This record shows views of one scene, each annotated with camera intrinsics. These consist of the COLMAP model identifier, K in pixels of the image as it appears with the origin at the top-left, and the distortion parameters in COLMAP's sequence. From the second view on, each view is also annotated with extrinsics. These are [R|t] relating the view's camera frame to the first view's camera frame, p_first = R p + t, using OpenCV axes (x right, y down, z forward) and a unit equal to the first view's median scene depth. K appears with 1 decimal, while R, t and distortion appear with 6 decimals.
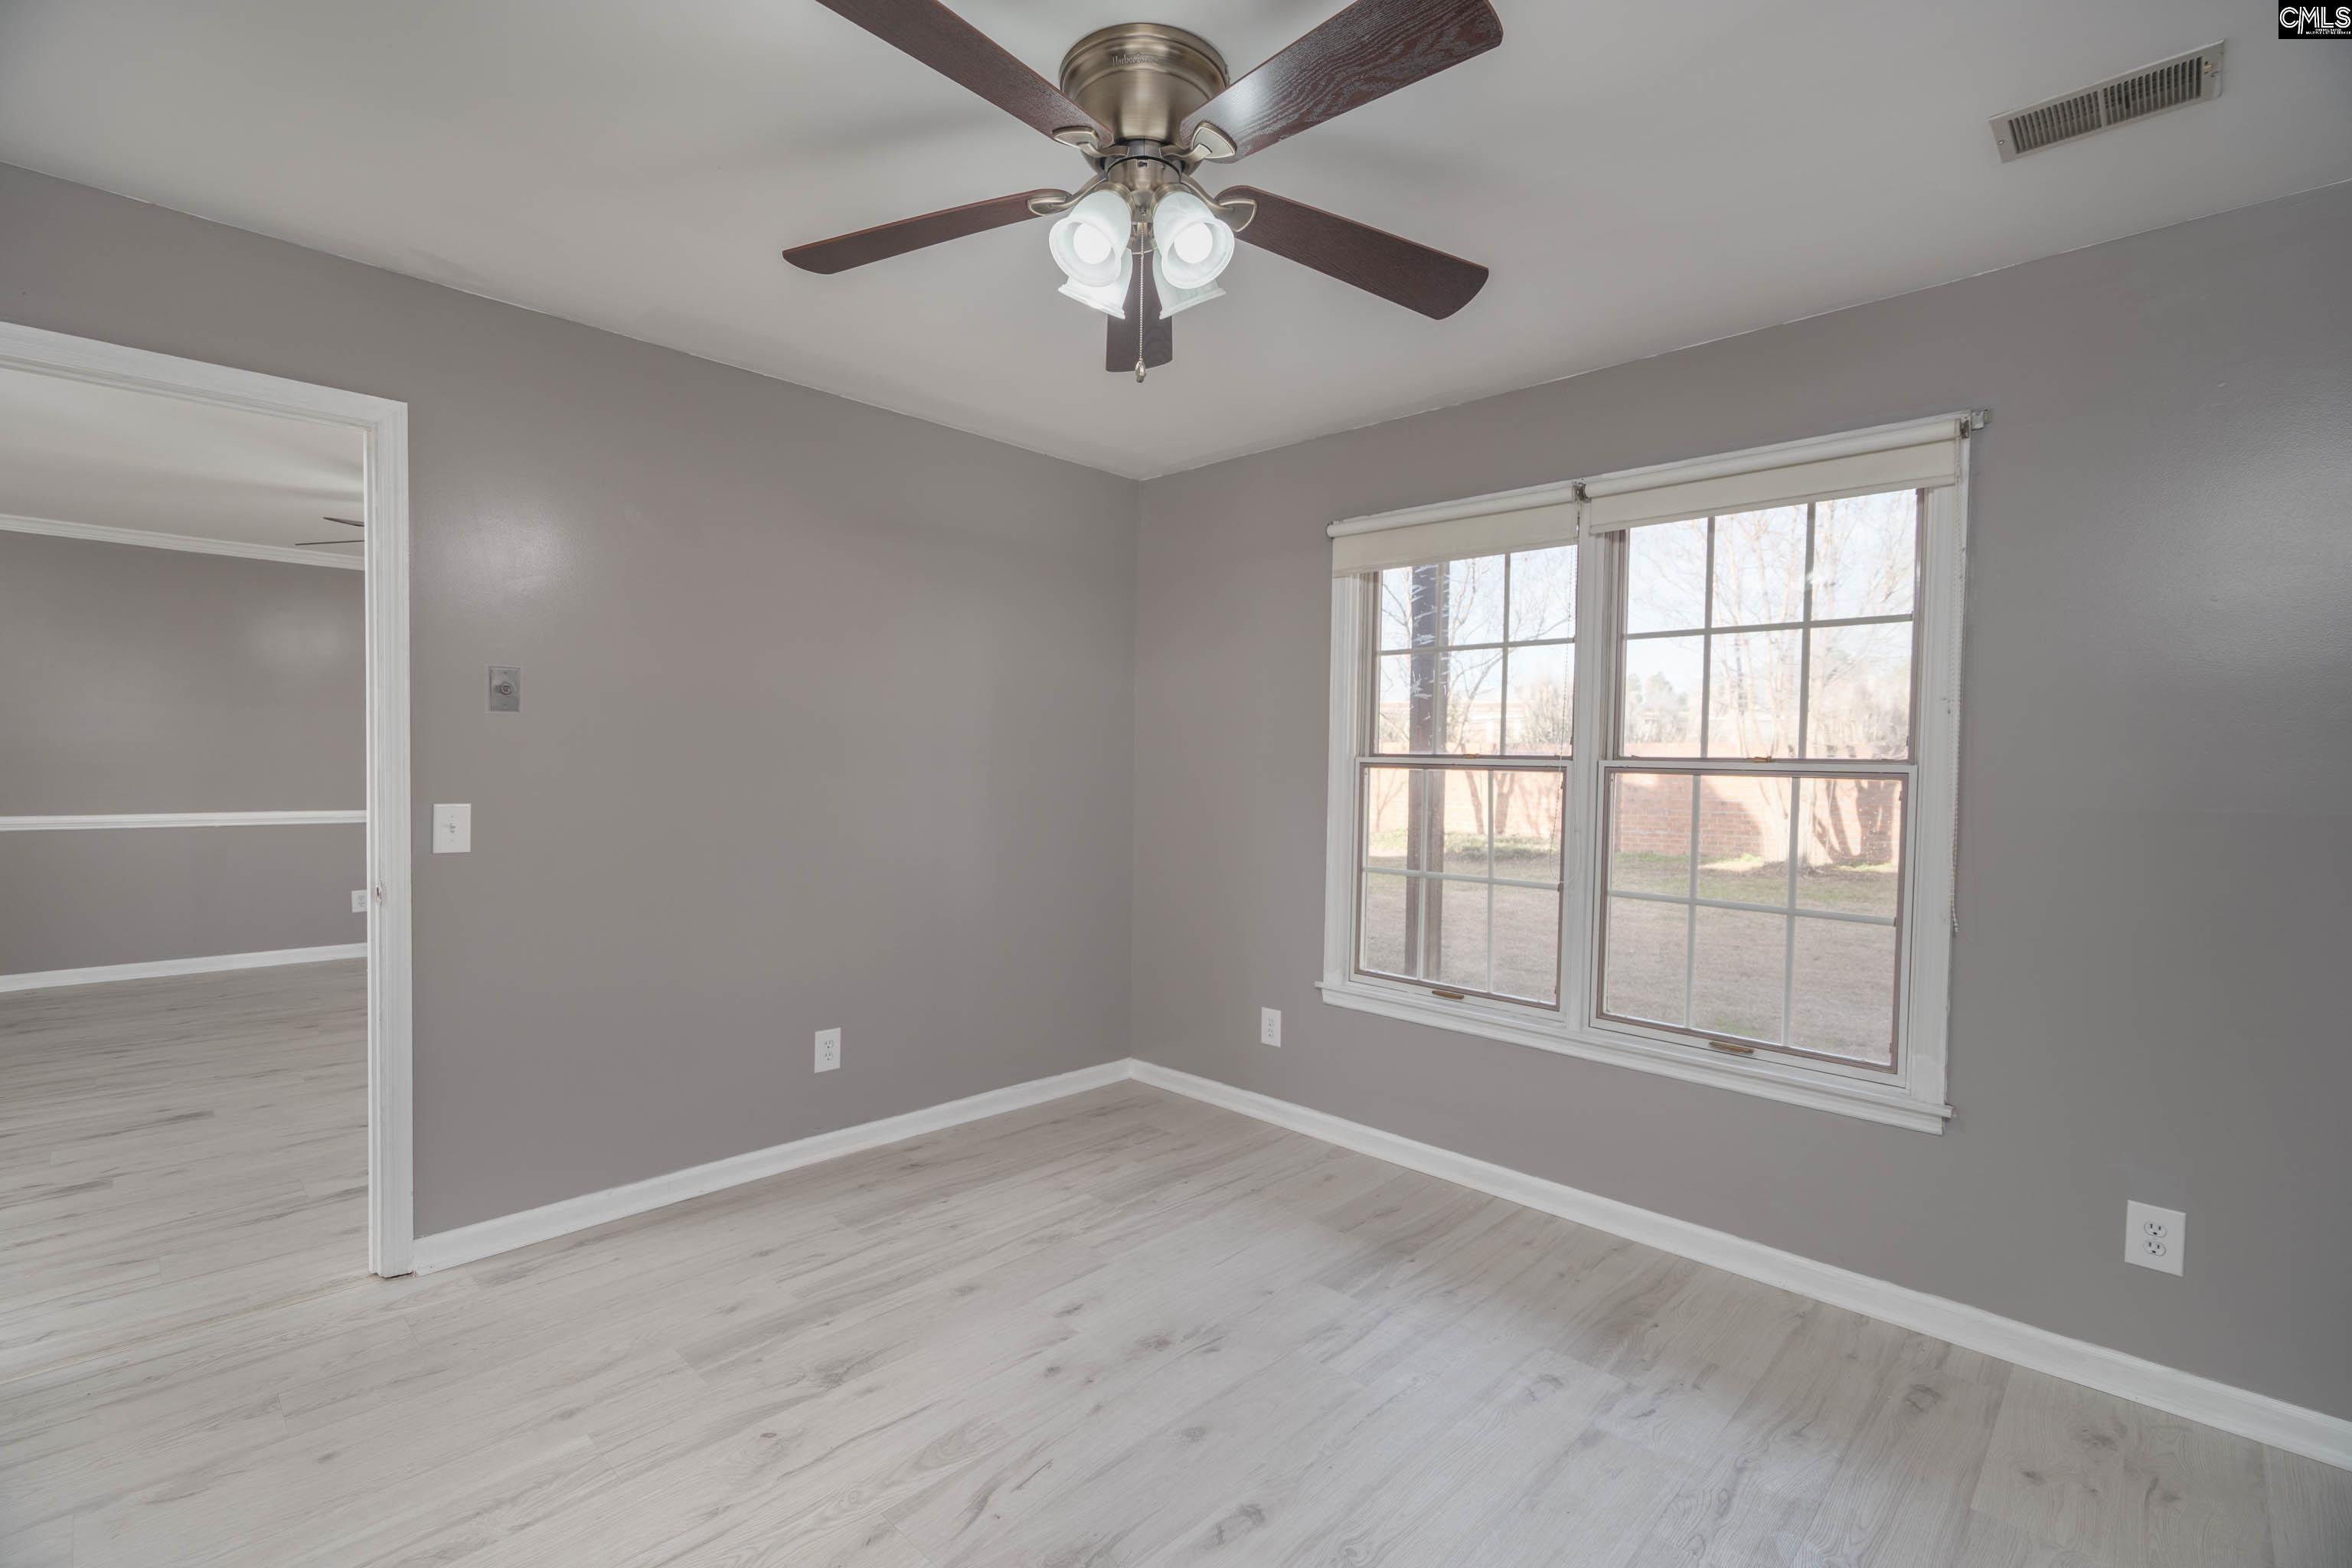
lens RADIAL K [[1049.8, 0, 1163.1], [0, 1049.8, 784.3], [0, 0, 1]] dist [-0.004241, 0.000540]
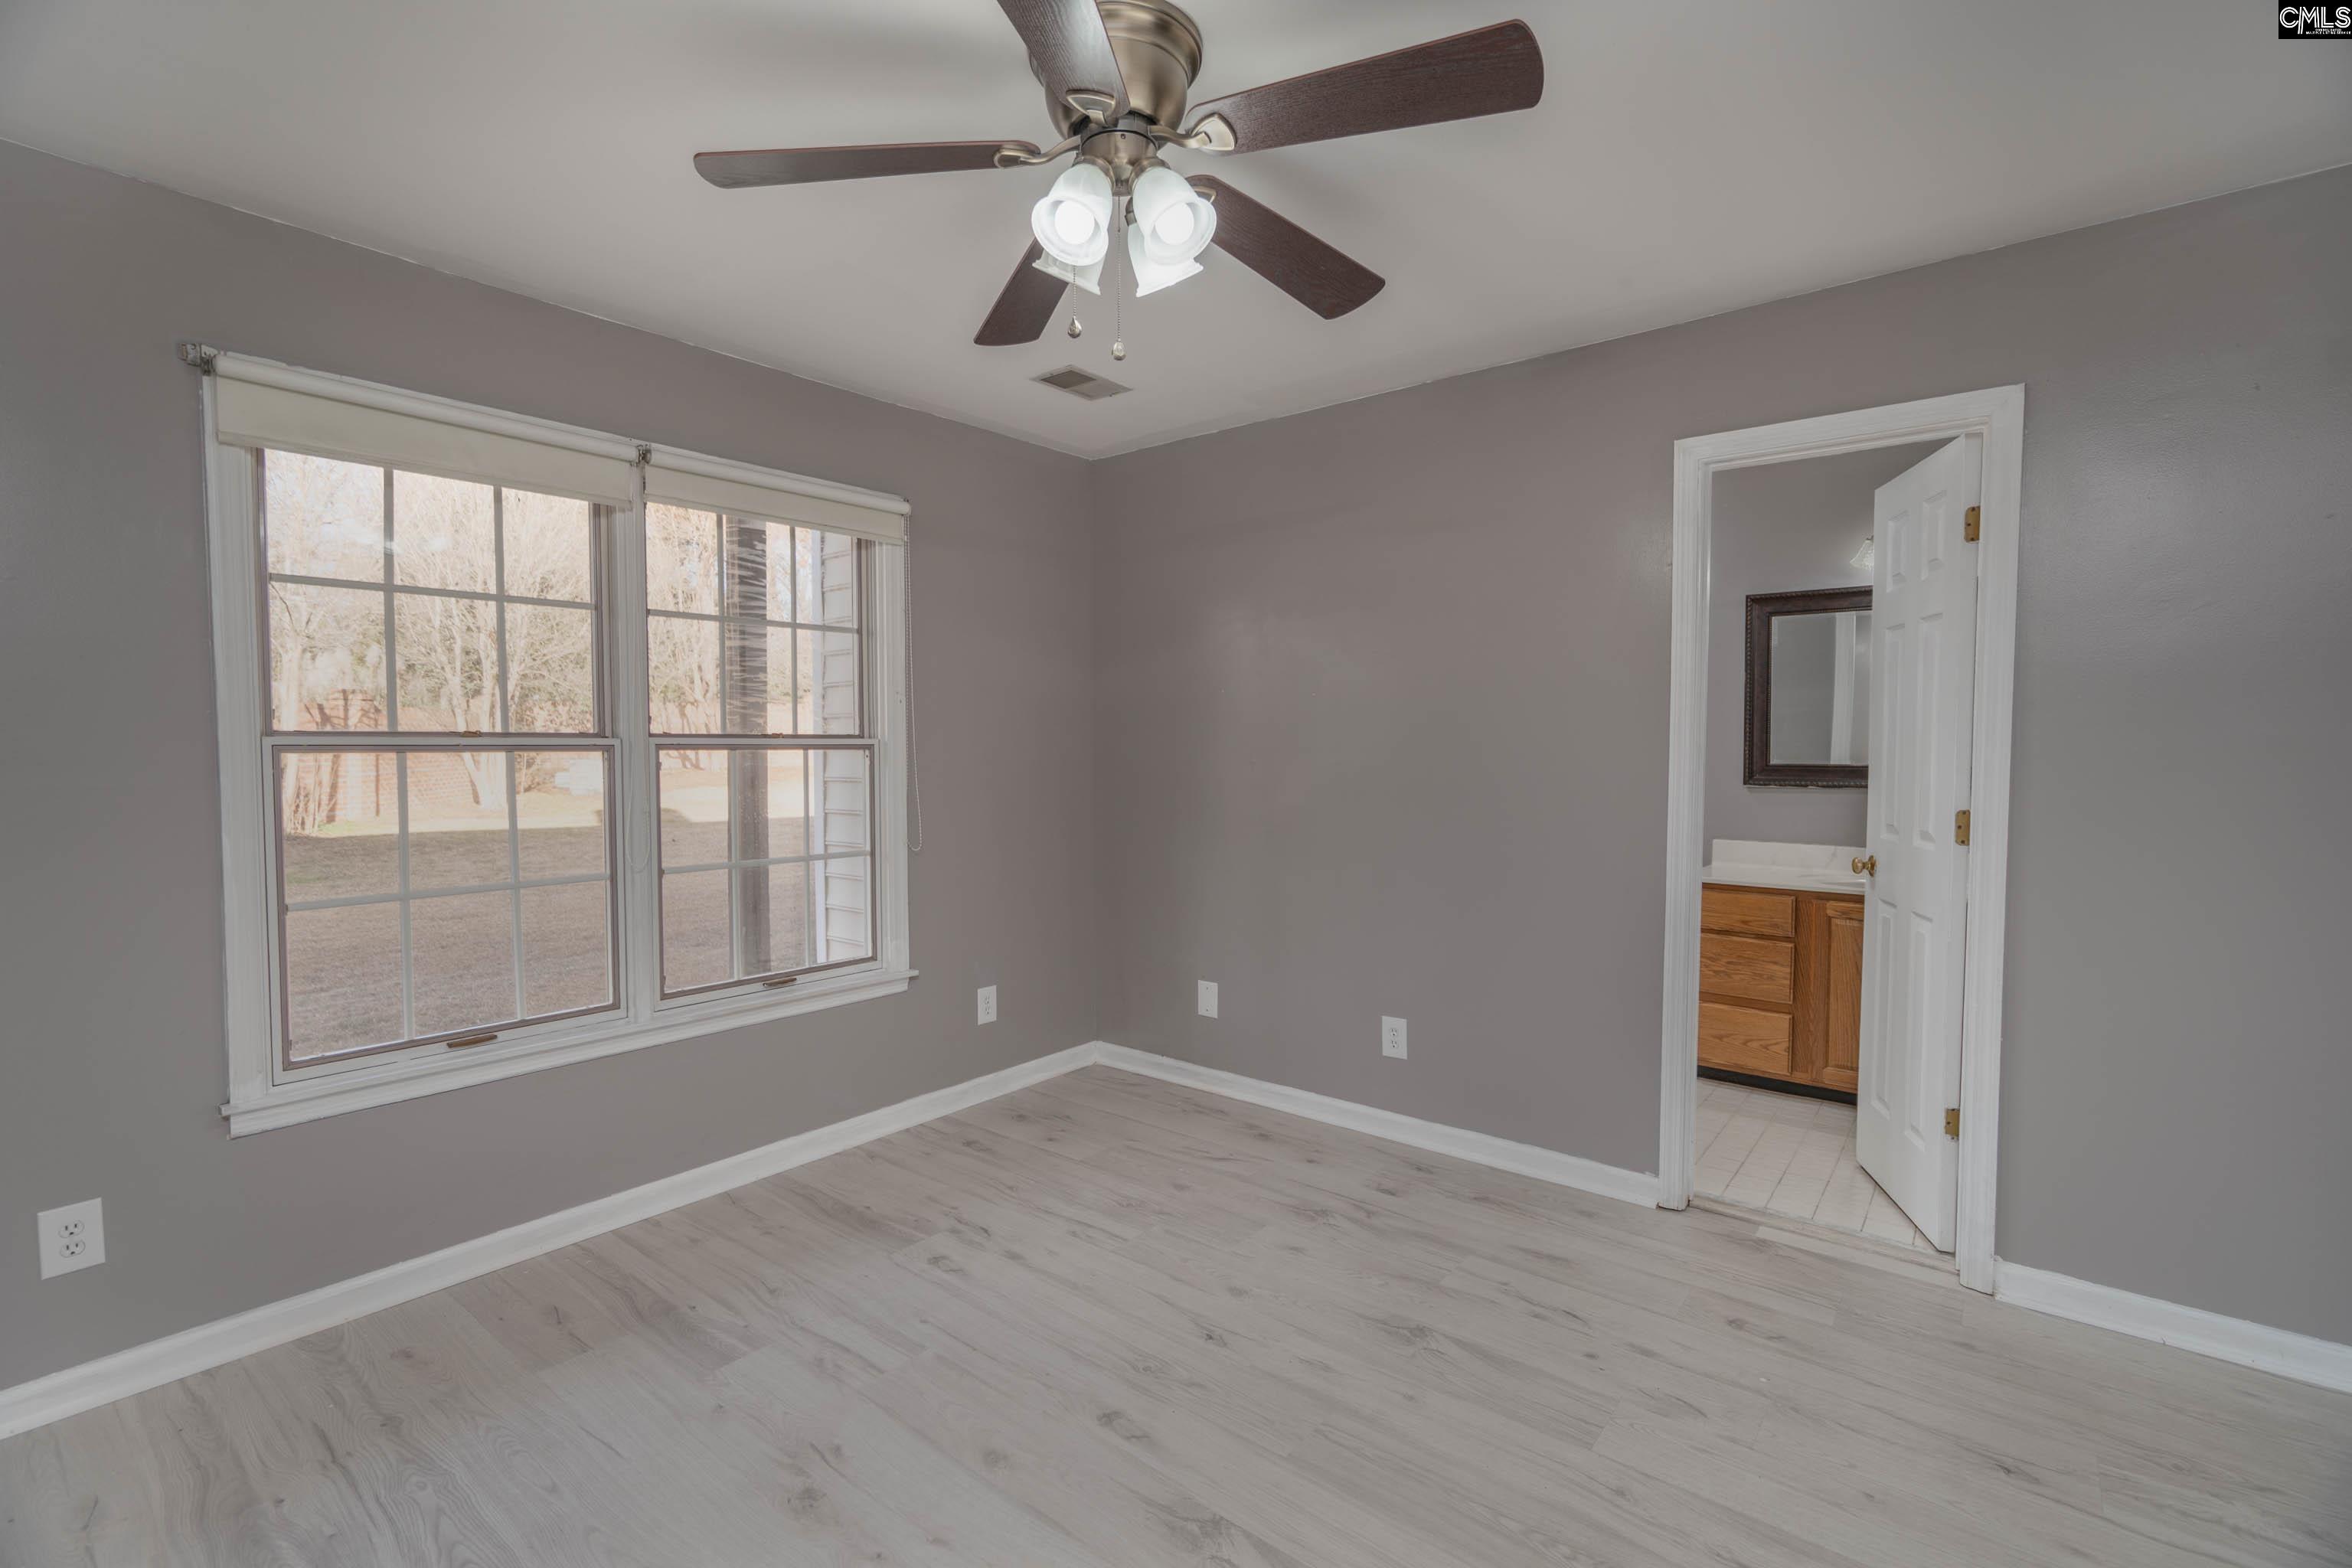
lens RADIAL K [[1049.8, 0, 1163.1], [0, 1049.8, 784.3], [0, 0, 1]] dist [-0.004241, 0.000540]
pose [[-0.091359, -0.049235, 0.994600, -0.692399], [0.029122, 0.998218, 0.052089, -0.018423], [-0.995392, 0.033724, -0.089763, 0.716901]]
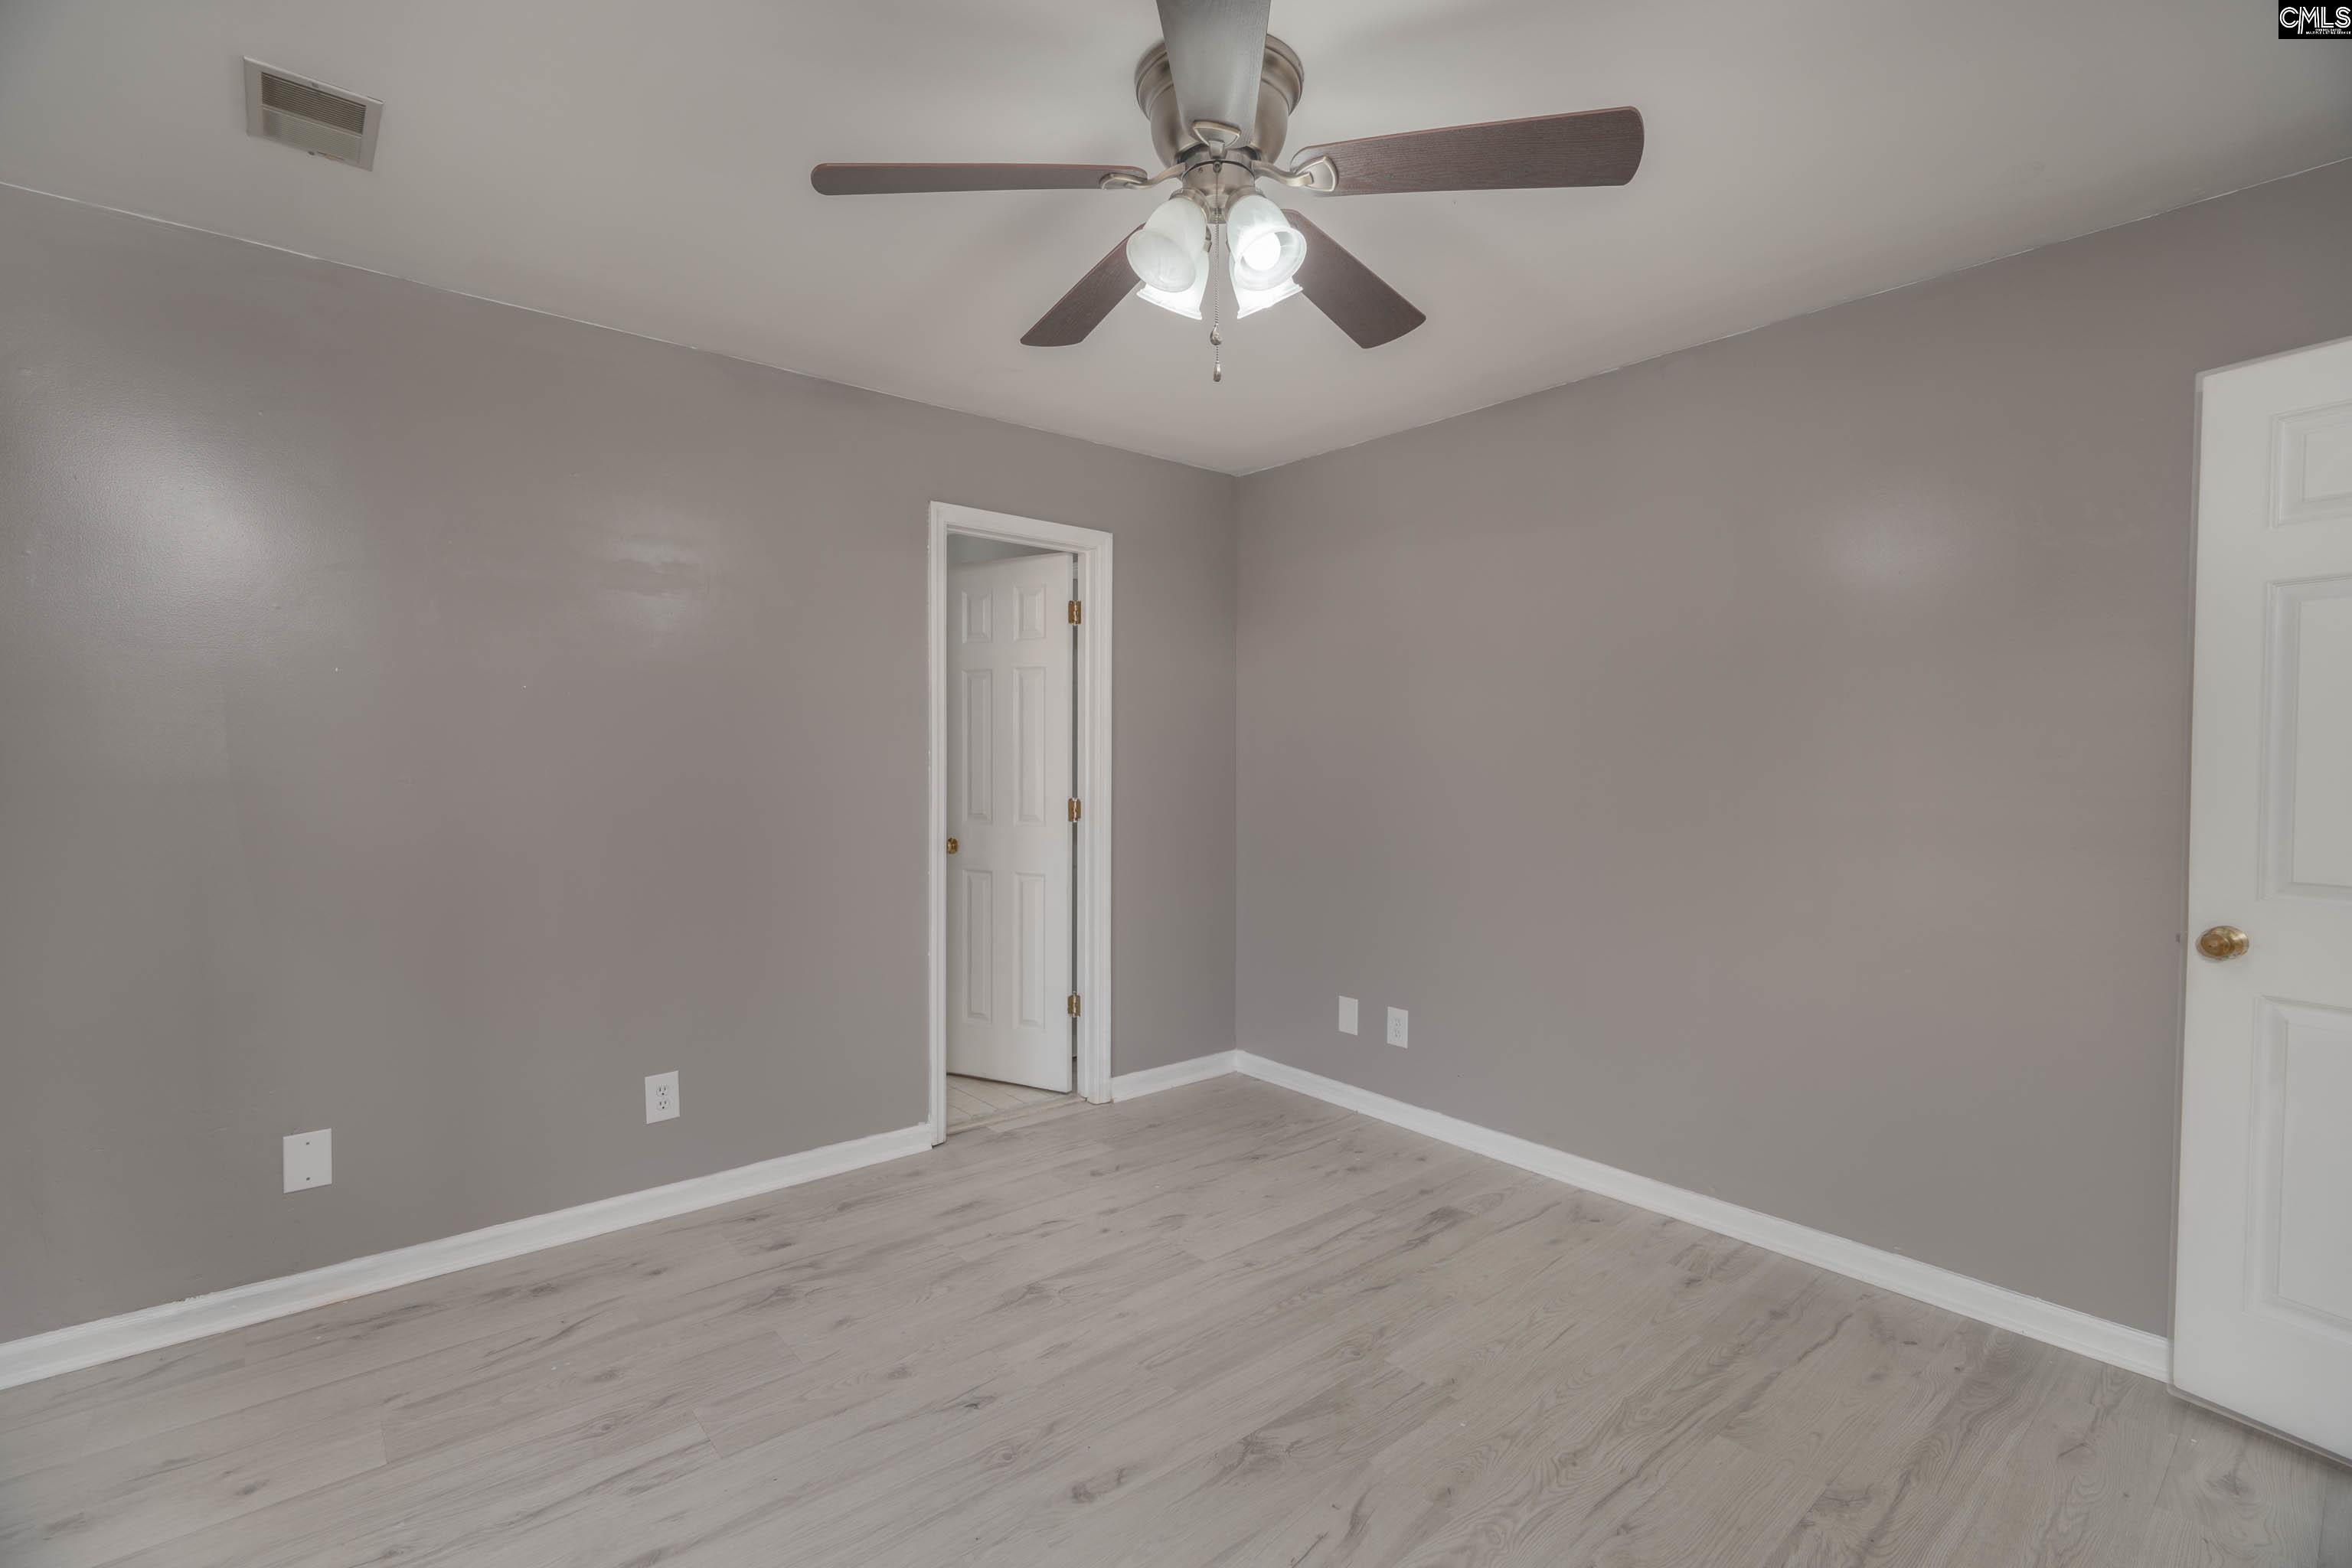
lens RADIAL K [[1049.8, 0, 1163.1], [0, 1049.8, 784.3], [0, 0, 1]] dist [-0.004241, 0.000540]
pose [[-0.995445, -0.021158, 0.092965, -0.050758], [-0.015881, 0.998240, 0.057141, -0.032887], [-0.094010, 0.055404, -0.994028, 1.377379]]
